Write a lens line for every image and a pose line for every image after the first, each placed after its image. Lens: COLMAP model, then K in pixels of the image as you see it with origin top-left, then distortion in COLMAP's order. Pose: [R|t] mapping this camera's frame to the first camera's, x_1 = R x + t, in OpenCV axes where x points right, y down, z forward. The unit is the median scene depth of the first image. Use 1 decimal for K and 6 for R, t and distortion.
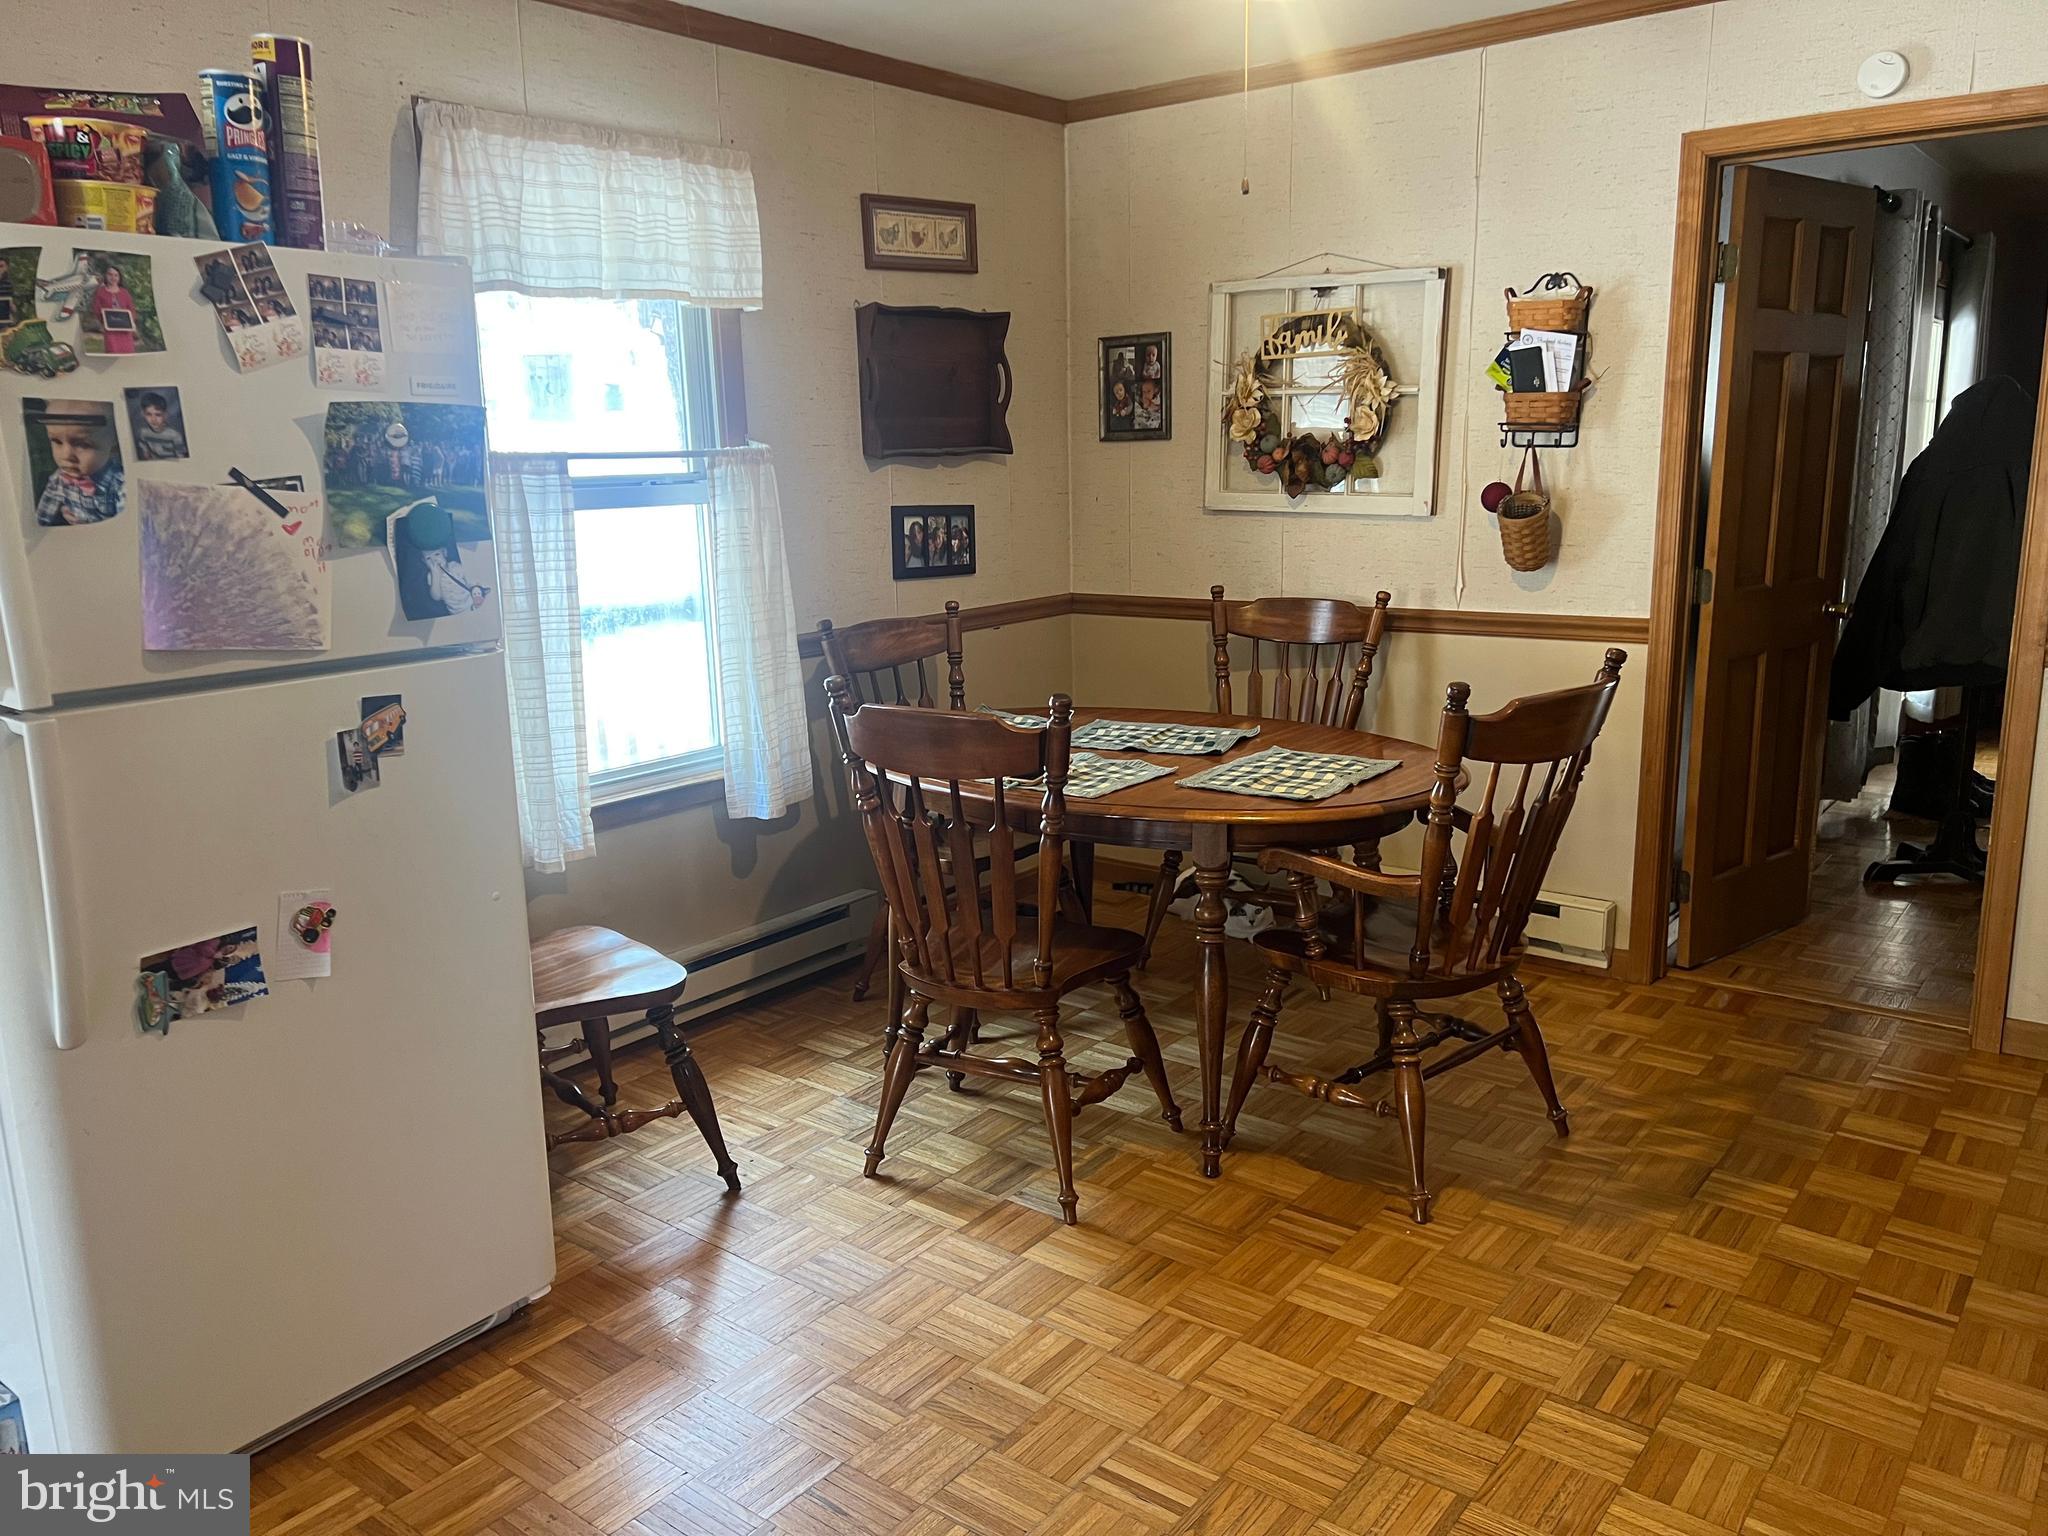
lens RADIAL K [[1540.4, 0, 967.1], [0, 1540.4, 787.4], [0, 0, 1]] dist [0.075913, -0.115735]
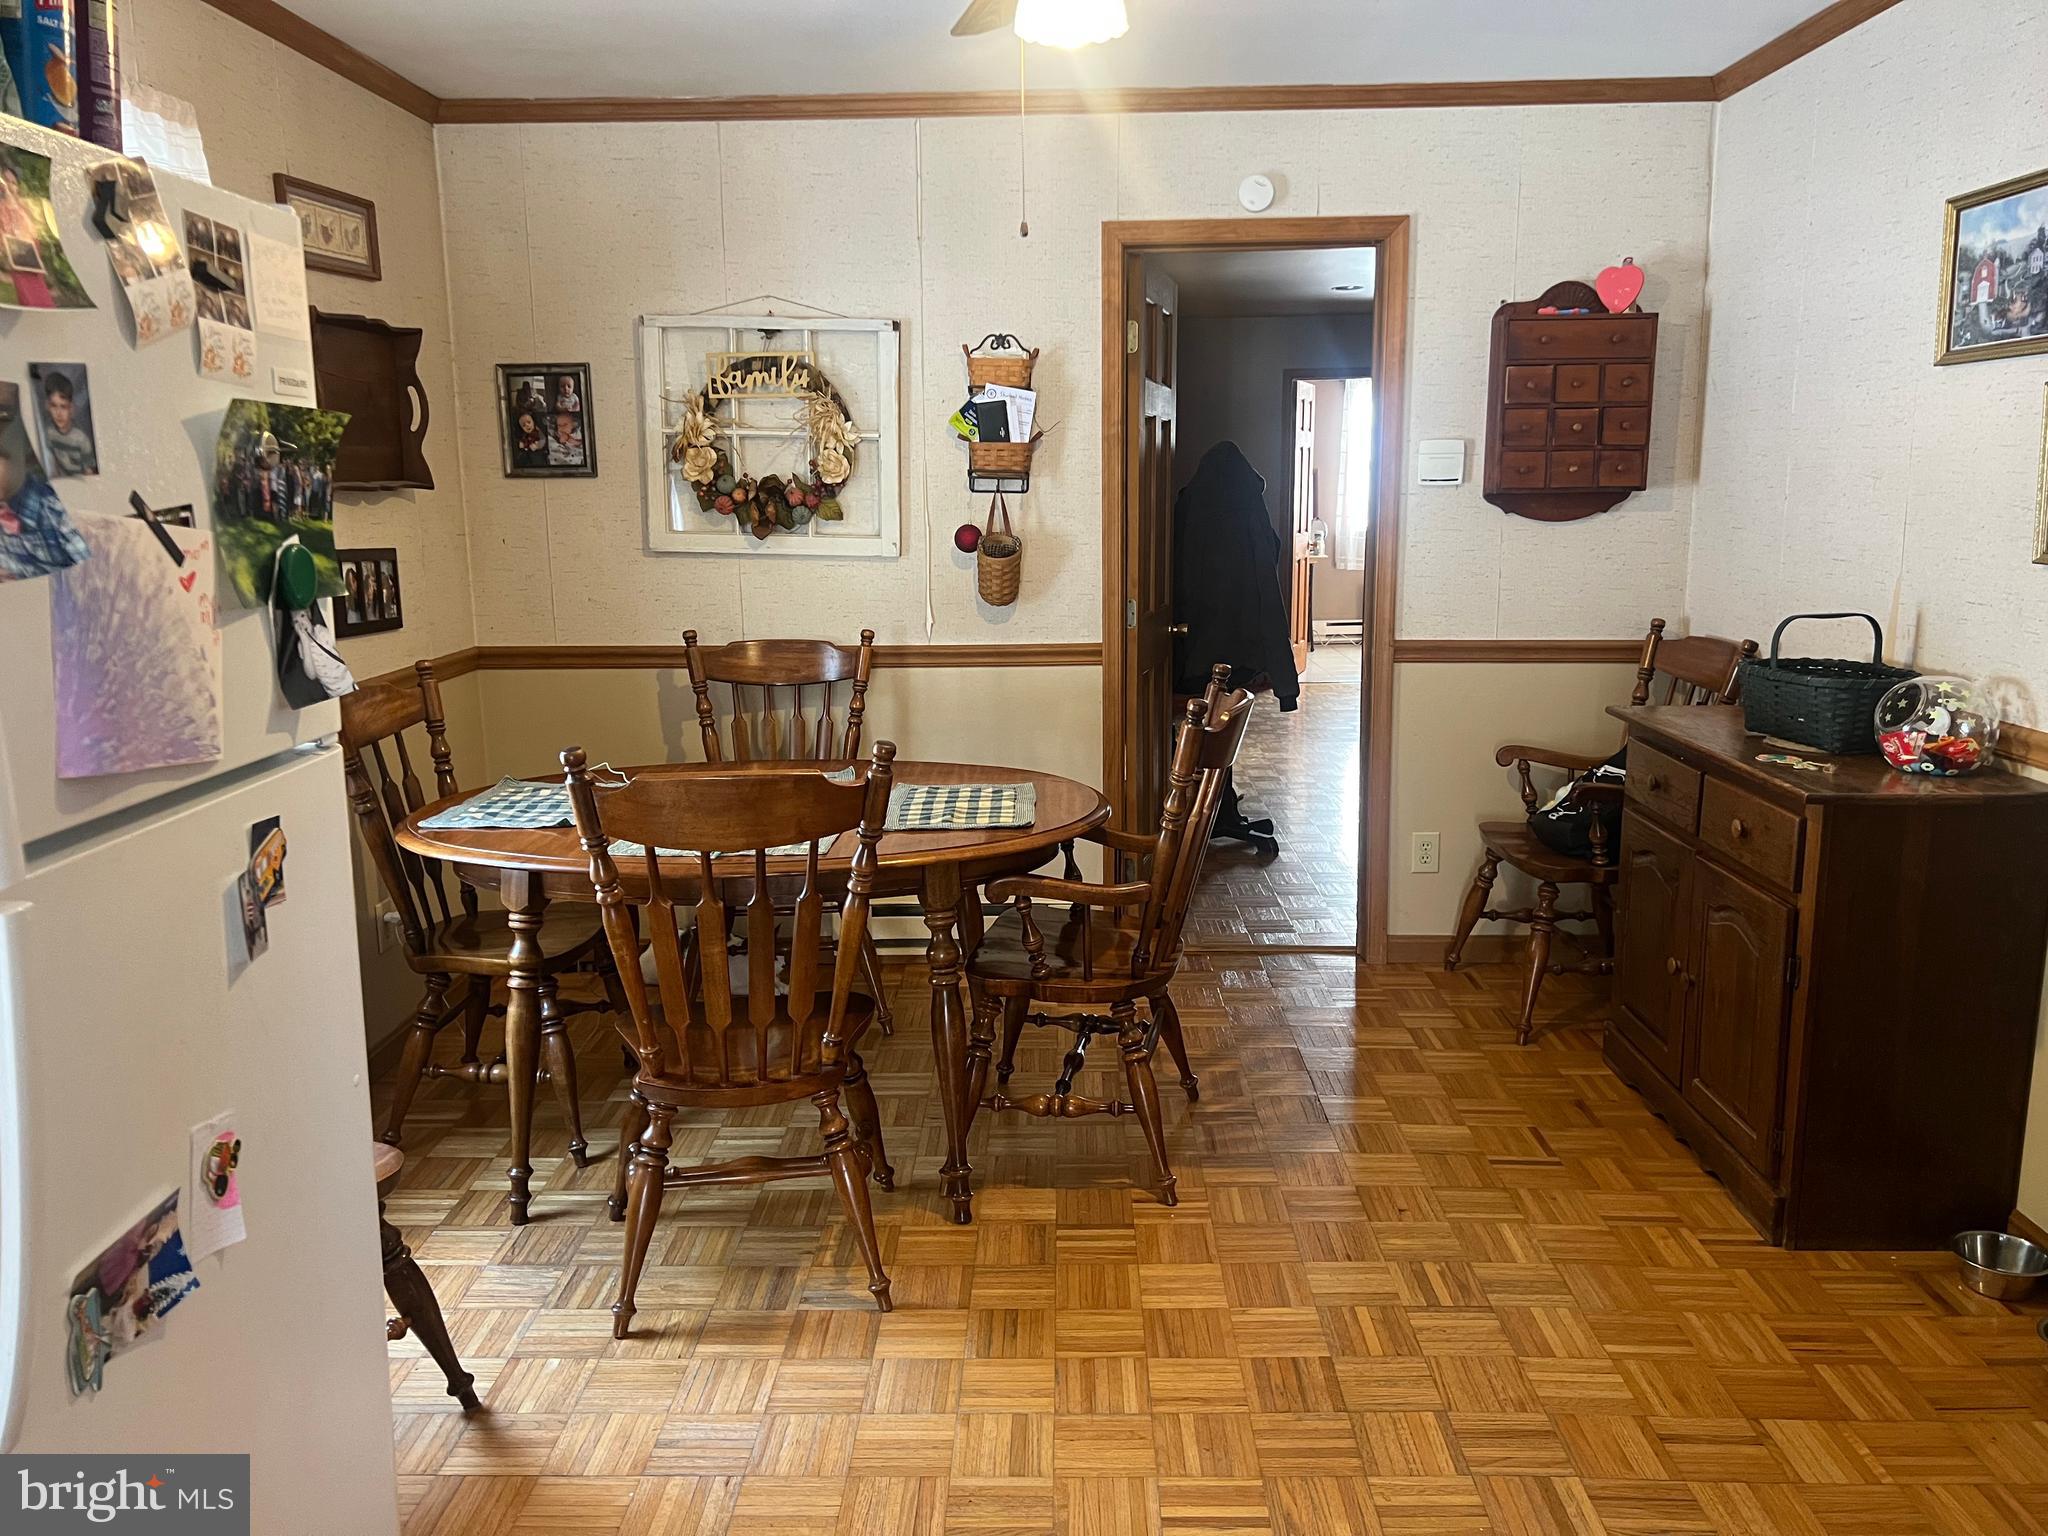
lens RADIAL K [[1560.4, 0, 1008.2], [0, 1560.4, 771.8], [0, 0, 1]] dist [0.080937, -0.115575]
pose [[0.787436, -0.098210, 0.608522, -0.321638], [0.123606, 0.992331, 0.000206, -0.023219], [-0.603876, 0.075055, 0.793537, 0.140234]]
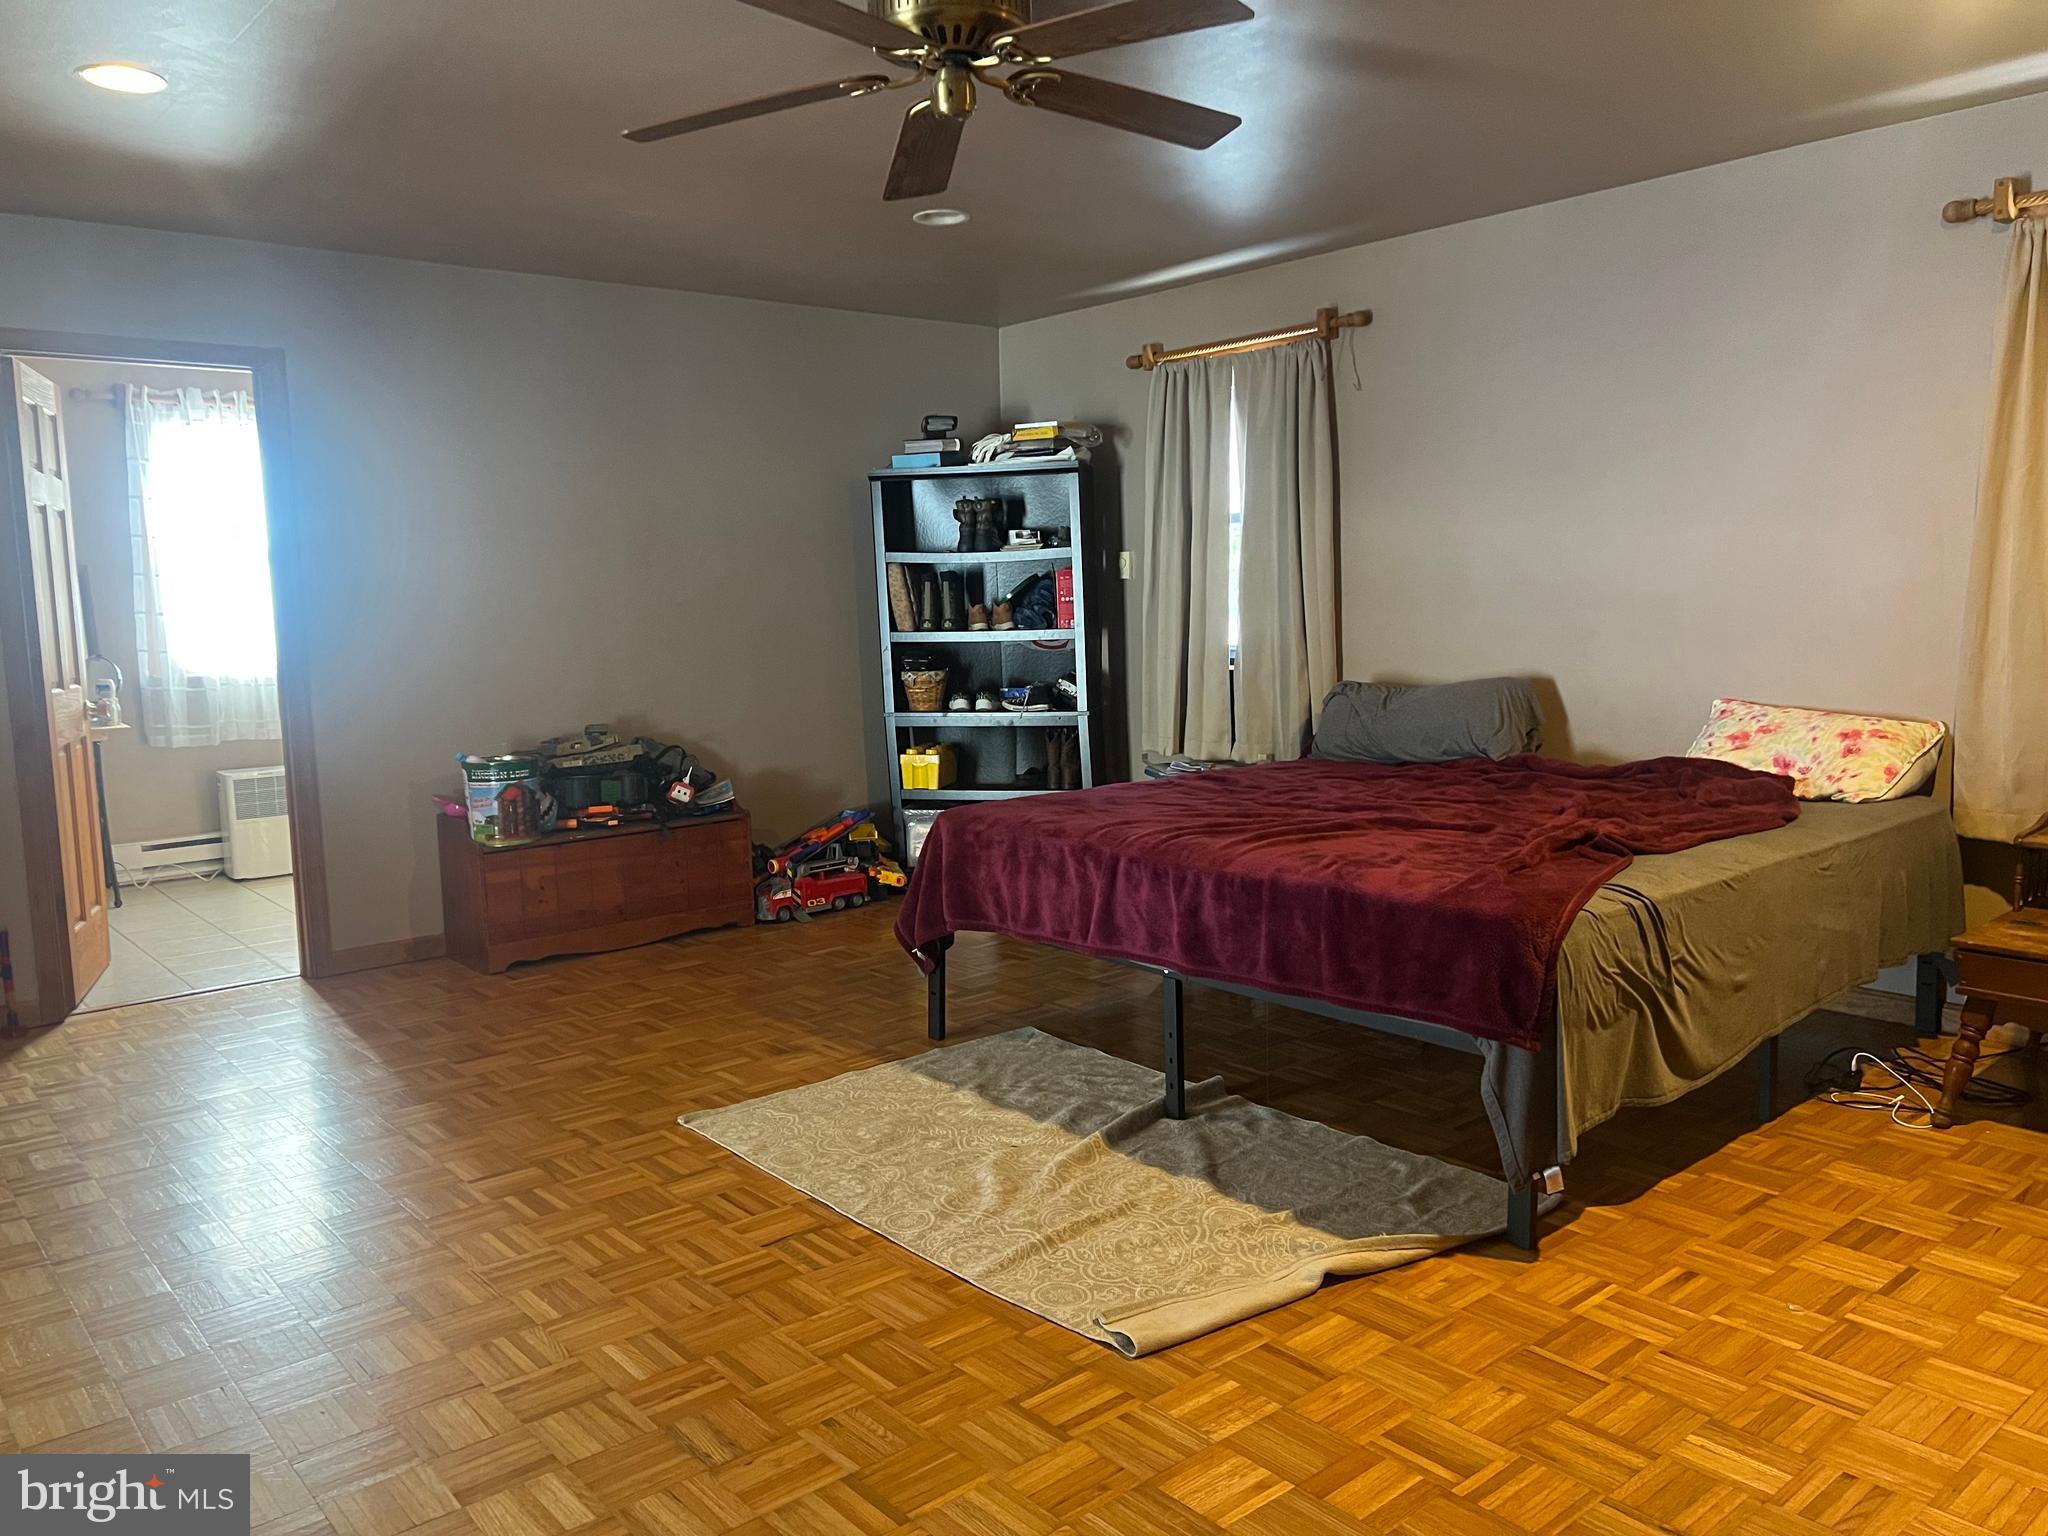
lens RADIAL K [[1560.4, 0, 1008.2], [0, 1560.4, 771.8], [0, 0, 1]] dist [0.080937, -0.115575]
pose [[0.190704, -0.094975, 0.977042, 0.707453], [0.233152, 0.971210, 0.048901, -0.195315], [-0.953558, 0.218474, 0.207358, 1.019484]]
